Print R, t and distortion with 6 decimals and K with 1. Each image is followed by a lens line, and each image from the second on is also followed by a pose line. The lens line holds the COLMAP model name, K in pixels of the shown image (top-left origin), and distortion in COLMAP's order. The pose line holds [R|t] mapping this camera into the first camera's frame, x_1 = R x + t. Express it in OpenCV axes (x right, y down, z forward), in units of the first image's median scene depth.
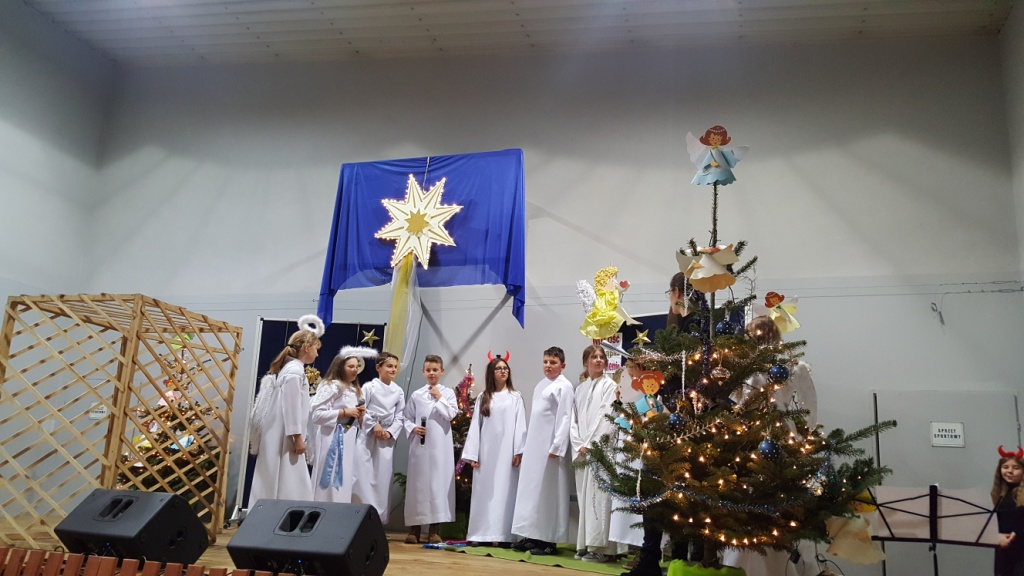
lens RADIAL K [[789.1, 0, 513.3], [0, 789.1, 322.5], [0, 0, 1]] dist [0.155291, -0.289080]
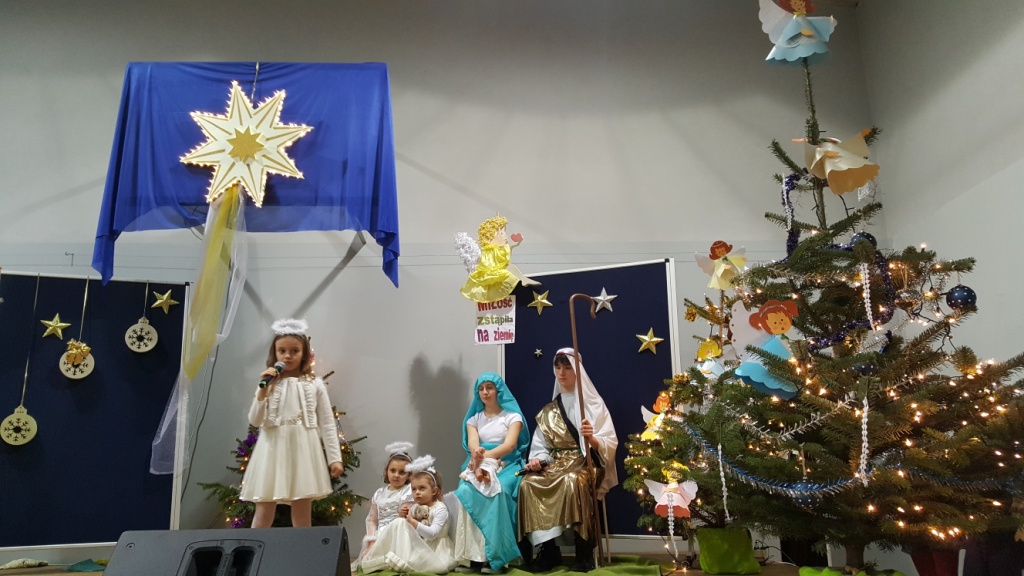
lens RADIAL K [[775.2, 0, 505.2], [0, 775.2, 312.2], [0, 0, 1]] dist [0.153431, -0.303321]
pose [[0.937898, 0.010192, 0.346762, -0.149558], [-0.004591, 0.999845, -0.016972, 0.043112], [-0.346882, 0.014326, 0.937800, 0.225489]]
